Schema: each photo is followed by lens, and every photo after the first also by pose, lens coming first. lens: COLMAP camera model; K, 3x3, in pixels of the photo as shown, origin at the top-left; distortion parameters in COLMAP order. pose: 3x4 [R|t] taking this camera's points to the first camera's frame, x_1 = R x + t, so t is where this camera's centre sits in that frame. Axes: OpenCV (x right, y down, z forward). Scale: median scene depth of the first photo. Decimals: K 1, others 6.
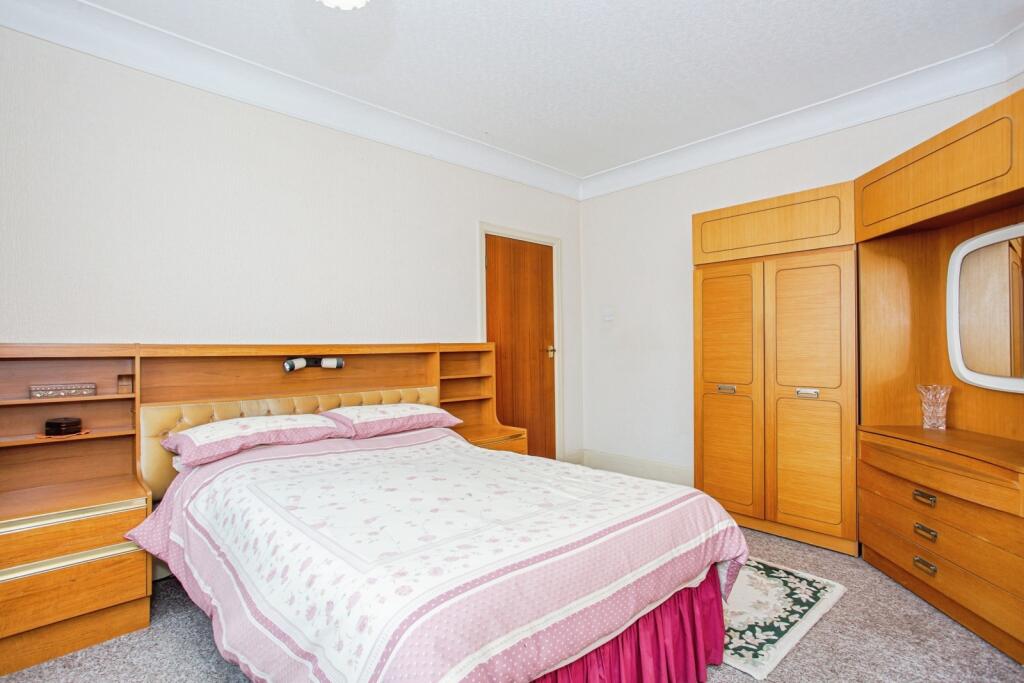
lens RADIAL K [[504.6, 0, 512.0], [0, 504.6, 341.5], [0, 0, 1]] dist [0.000946, 0.000134]
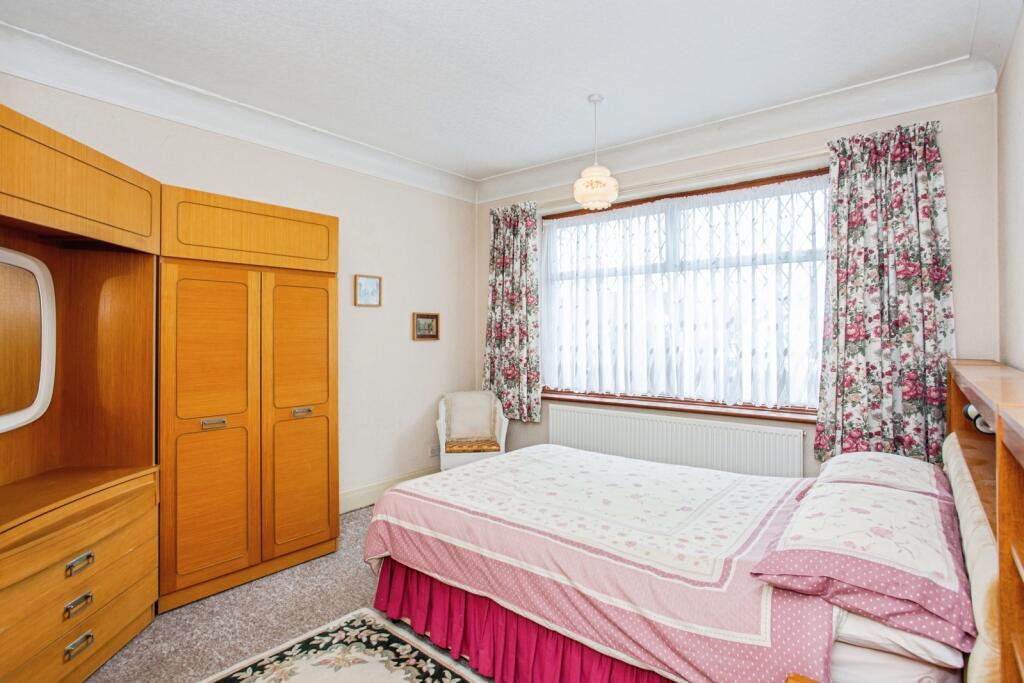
lens RADIAL K [[504.6, 0, 512.0], [0, 504.6, 341.5], [0, 0, 1]] dist [0.000946, 0.000134]
pose [[-0.990222, 0.011386, -0.139034, 0.236852], [0.012711, 0.999882, -0.008646, -0.047002], [0.138919, -0.010328, -0.990250, 2.112198]]
